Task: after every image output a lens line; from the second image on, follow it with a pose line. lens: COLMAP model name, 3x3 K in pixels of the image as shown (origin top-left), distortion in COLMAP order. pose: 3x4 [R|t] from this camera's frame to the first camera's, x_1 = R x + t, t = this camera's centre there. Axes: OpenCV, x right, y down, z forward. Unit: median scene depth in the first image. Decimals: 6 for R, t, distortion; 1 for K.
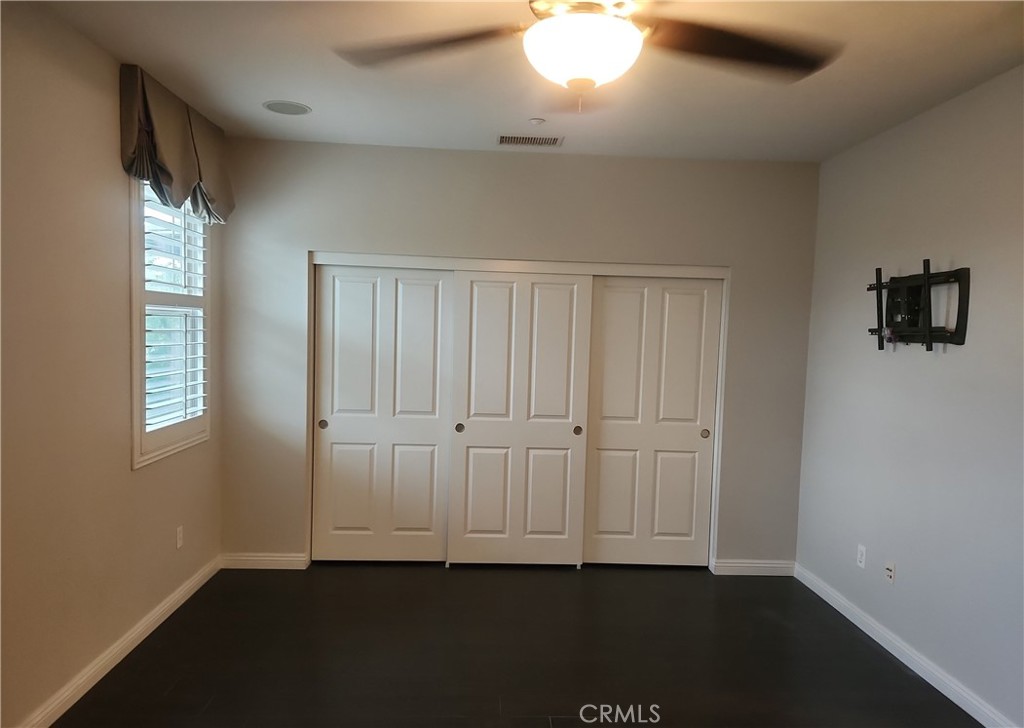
lens RADIAL K [[684.8, 0, 511.0], [0, 684.8, 380.4], [0, 0, 1]] dist [0.053834, -0.056316]
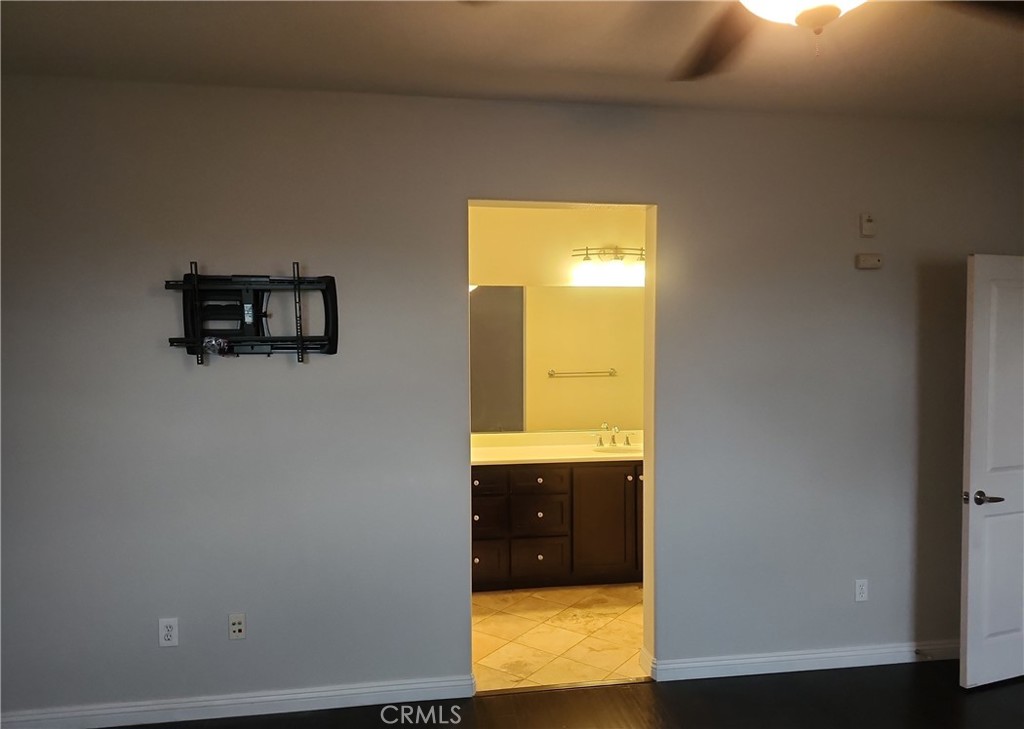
lens RADIAL K [[684.8, 0, 511.0], [0, 684.8, 380.9], [0, 0, 1]] dist [0.053834, -0.056316]
pose [[-0.092802, -0.072655, 0.993030, -0.306236], [0.077905, 0.993747, 0.079988, -0.062356], [-0.992632, 0.084785, -0.086561, 0.727667]]
